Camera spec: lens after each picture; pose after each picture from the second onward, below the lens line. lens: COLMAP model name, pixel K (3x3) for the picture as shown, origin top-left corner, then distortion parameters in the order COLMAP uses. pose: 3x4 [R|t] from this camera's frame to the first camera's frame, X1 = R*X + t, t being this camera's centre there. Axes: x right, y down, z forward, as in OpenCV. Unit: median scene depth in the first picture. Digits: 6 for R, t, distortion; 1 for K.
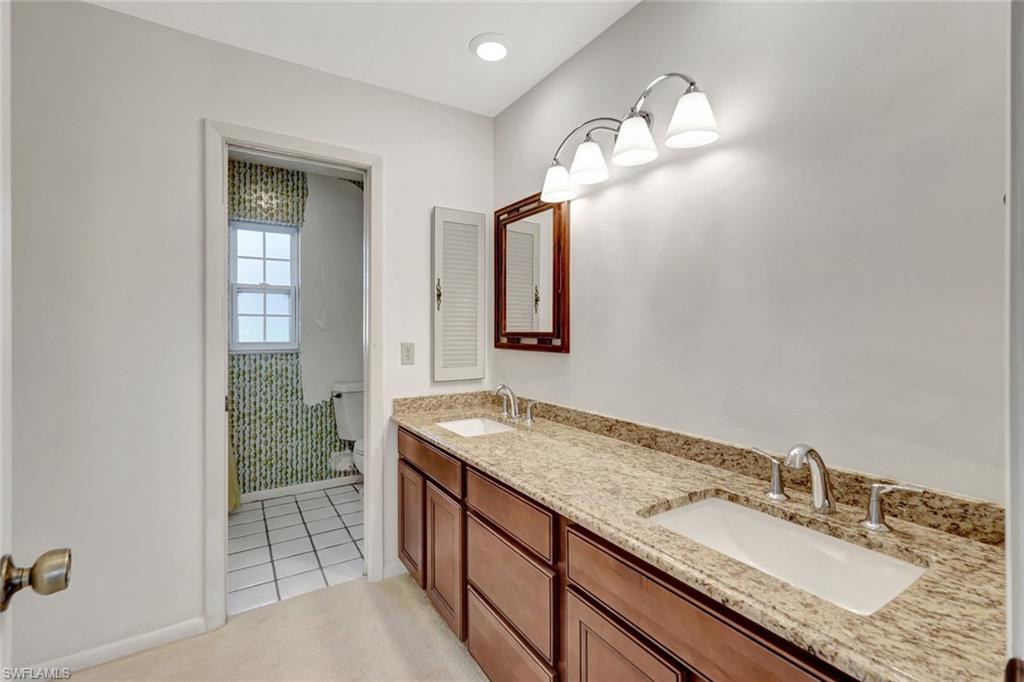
lens RADIAL K [[453.3, 0, 516.1], [0, 453.3, 331.4], [0, 0, 1]] dist [0.000815, 0.000000]
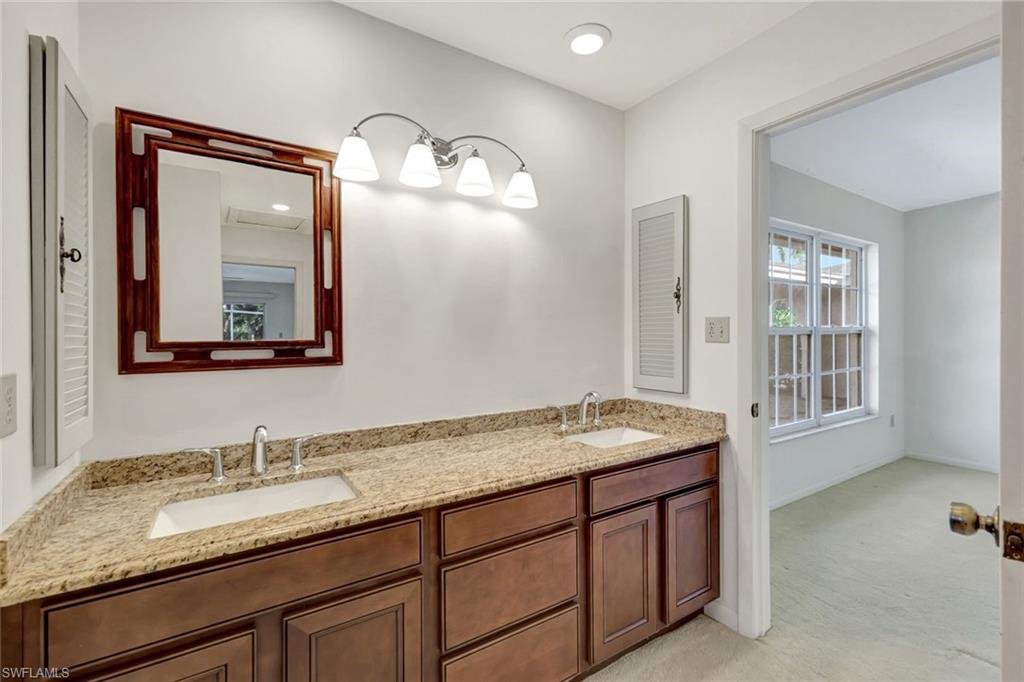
lens RADIAL K [[453.3, 0, 516.1], [0, 453.3, 331.4], [0, 0, 1]] dist [0.000815, 0.000000]
pose [[-0.010263, 0.001422, 0.999946, -0.813608], [0.009697, 0.999952, -0.001323, -0.009418], [-0.999900, 0.009683, -0.010276, 0.799475]]
